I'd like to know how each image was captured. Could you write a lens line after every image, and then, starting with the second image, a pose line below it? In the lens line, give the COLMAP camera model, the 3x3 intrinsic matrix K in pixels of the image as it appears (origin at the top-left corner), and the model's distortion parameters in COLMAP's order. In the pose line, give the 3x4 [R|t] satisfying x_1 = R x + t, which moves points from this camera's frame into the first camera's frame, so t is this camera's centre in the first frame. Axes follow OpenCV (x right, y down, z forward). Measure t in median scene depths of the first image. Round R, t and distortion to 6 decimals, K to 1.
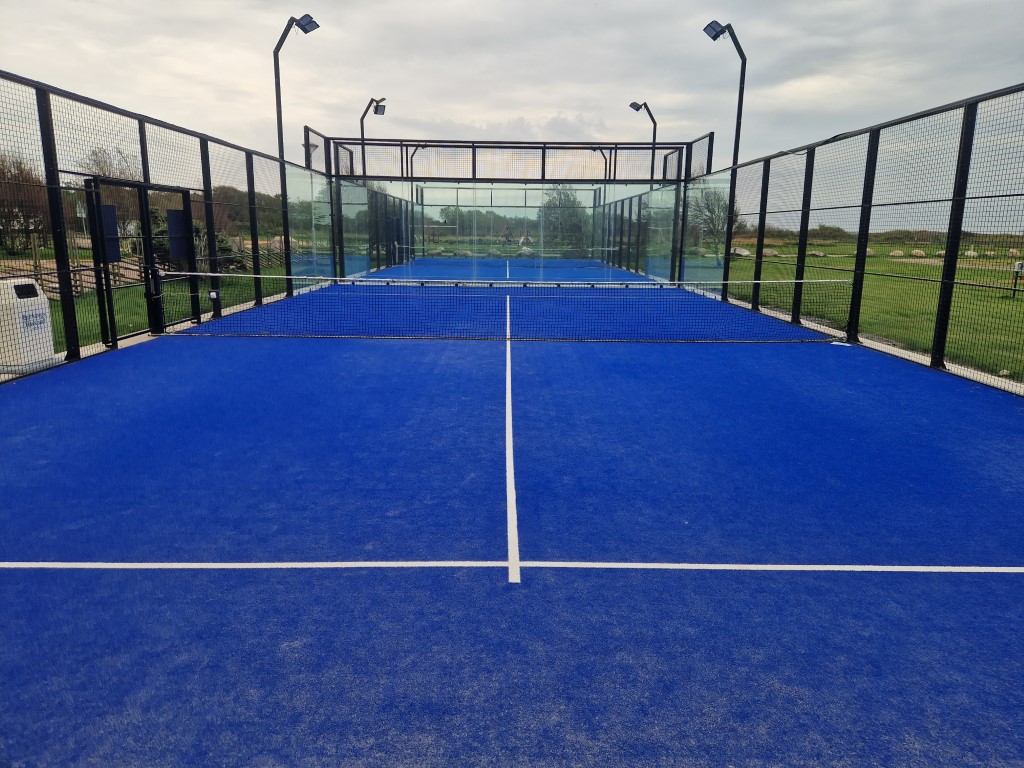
lens RADIAL K [[695.8, 0, 504.9], [0, 695.8, 381.6], [0, 0, 1]] dist [0.037042, -0.001884]
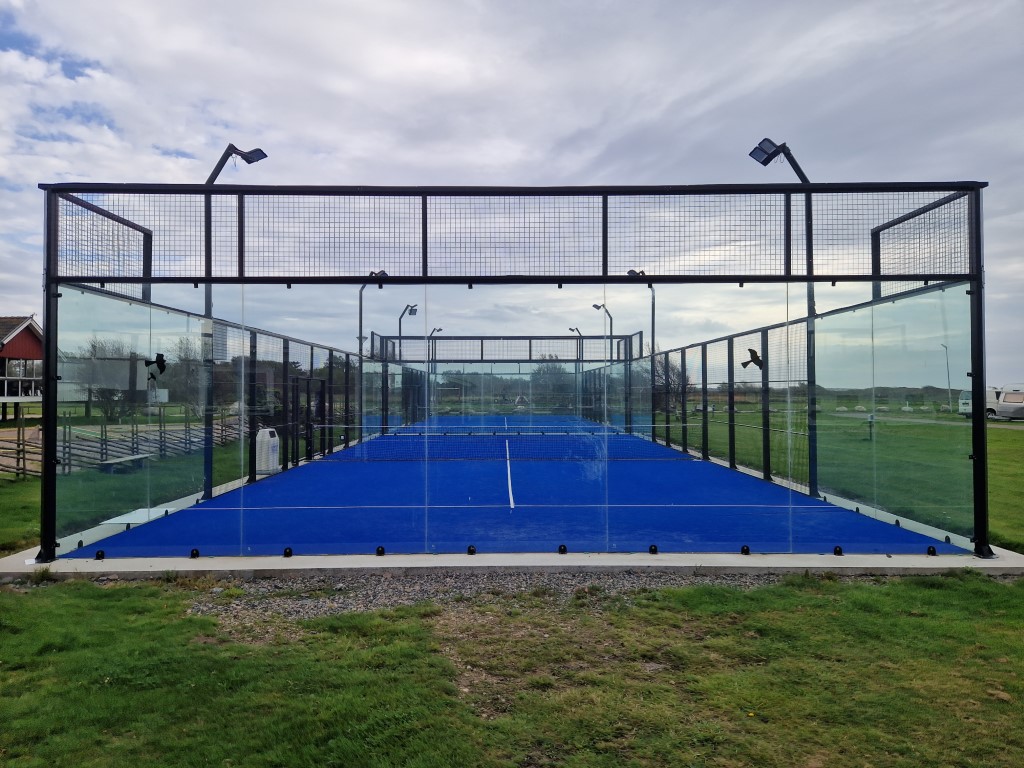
lens RADIAL K [[695.8, 0, 504.9], [0, 695.8, 381.6], [0, 0, 1]] dist [0.037042, -0.001884]
pose [[0.999917, -0.011607, 0.005548, -0.004982], [0.012550, 0.974915, -0.222225, 0.062112], [-0.002829, 0.222277, 0.974980, -0.346167]]
